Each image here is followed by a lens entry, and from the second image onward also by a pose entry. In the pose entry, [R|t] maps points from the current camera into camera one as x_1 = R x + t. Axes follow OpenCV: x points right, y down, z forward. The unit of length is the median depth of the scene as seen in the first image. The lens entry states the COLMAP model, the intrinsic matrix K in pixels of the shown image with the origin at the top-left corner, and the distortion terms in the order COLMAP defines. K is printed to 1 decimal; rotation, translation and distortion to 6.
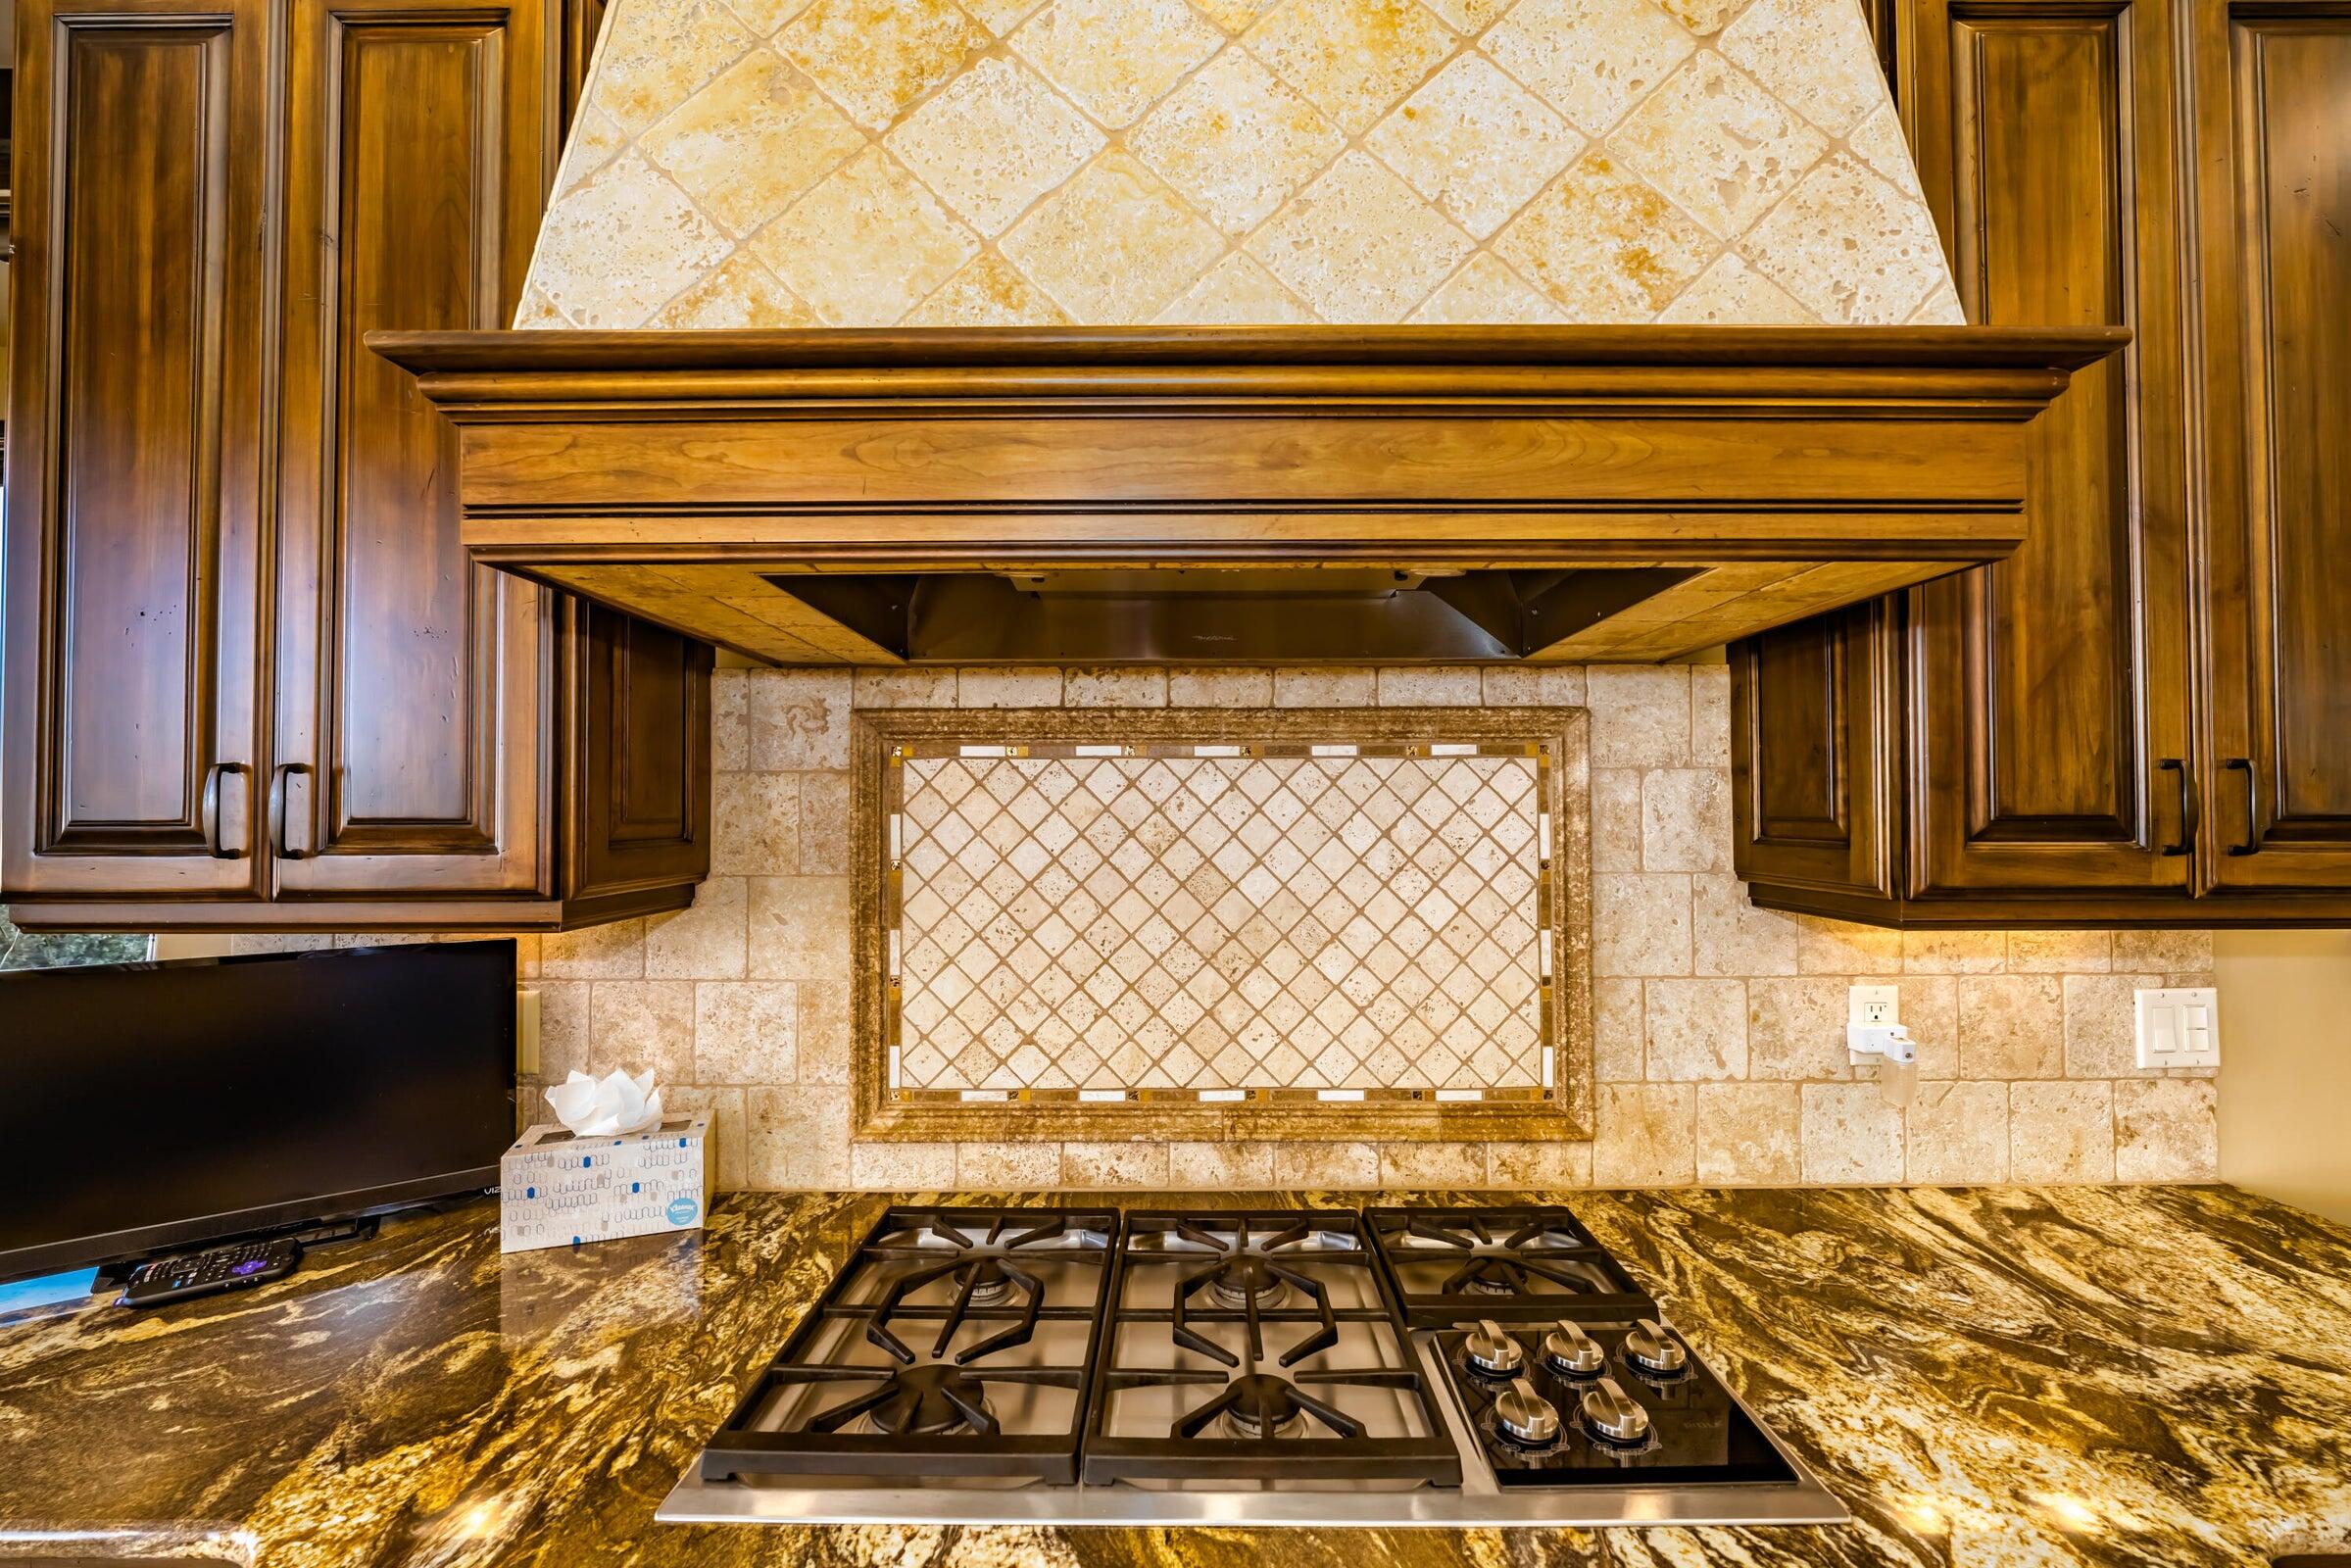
lens RADIAL K [[950.5, 0, 1170.4], [0, 950.5, 795.6], [0, 0, 1]] dist [-0.004779, -0.000385]
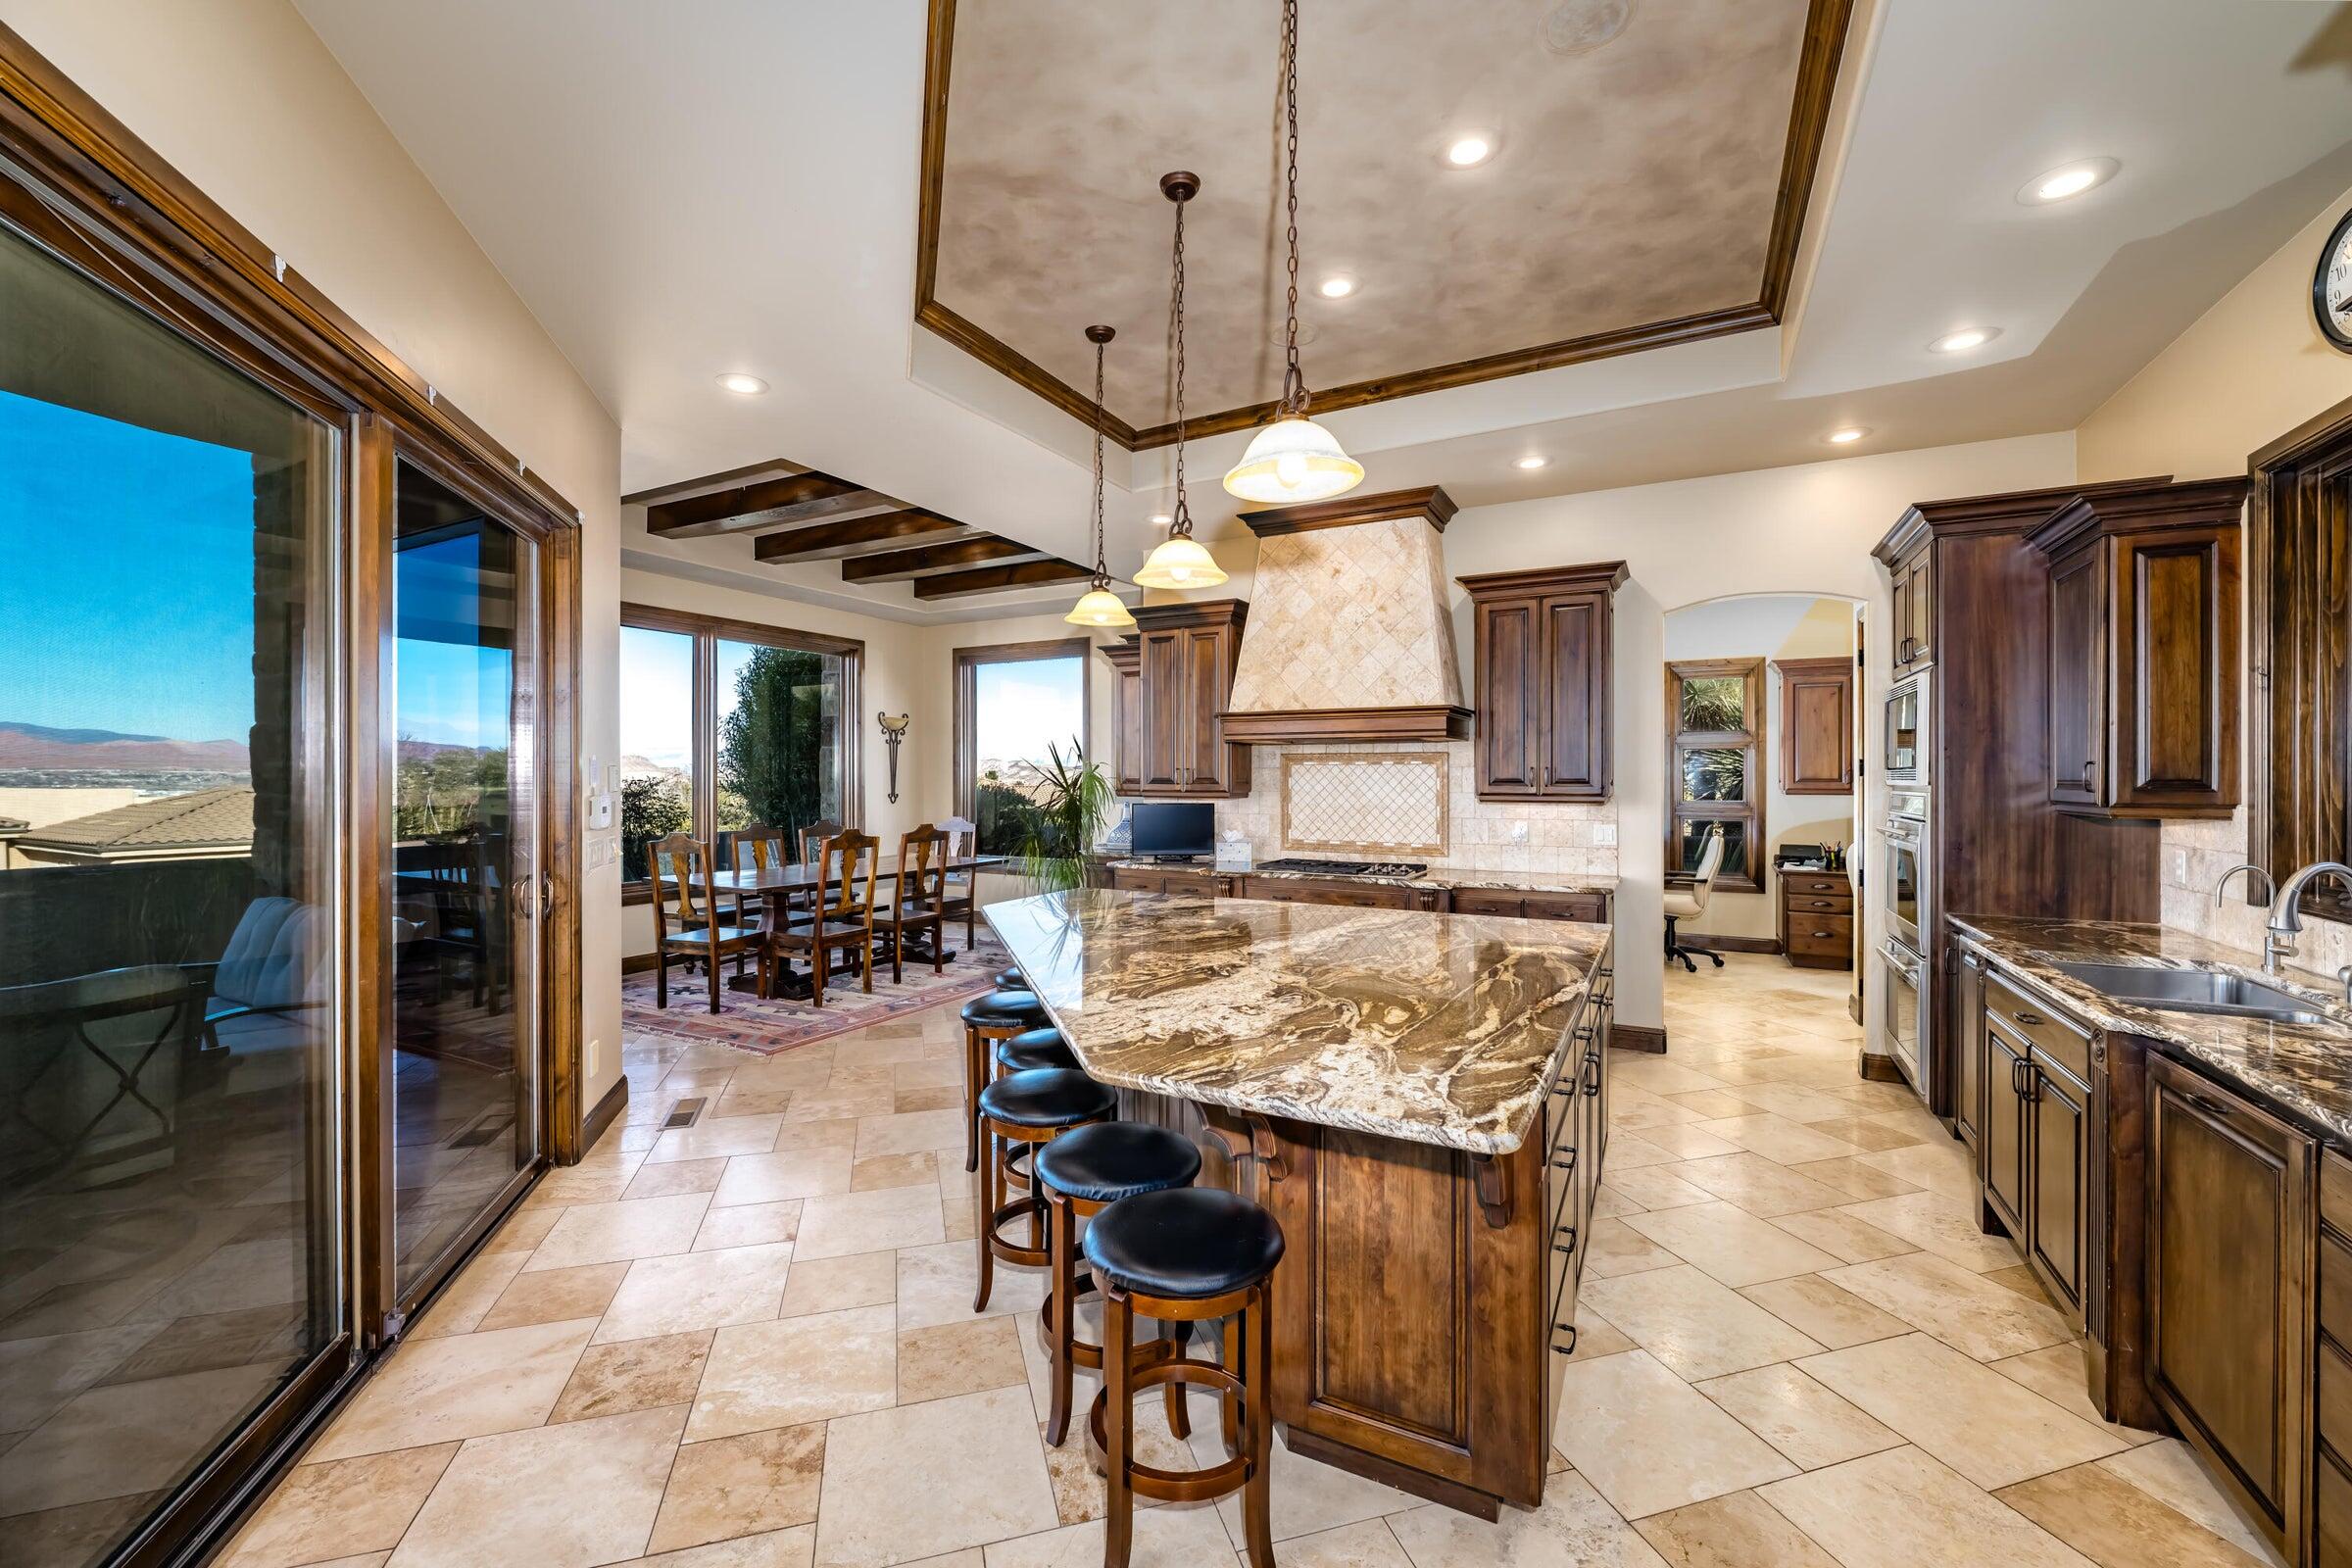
lens RADIAL K [[938.0, 0, 1182.4], [0, 938.0, 777.9], [0, 0, 1]] dist [-0.010589, -0.000108]
pose [[0.886558, 0.004116, -0.462599, 1.296784], [0.003759, 0.999863, 0.016100, -0.051505], [0.462602, -0.016012, 0.886422, -3.129317]]
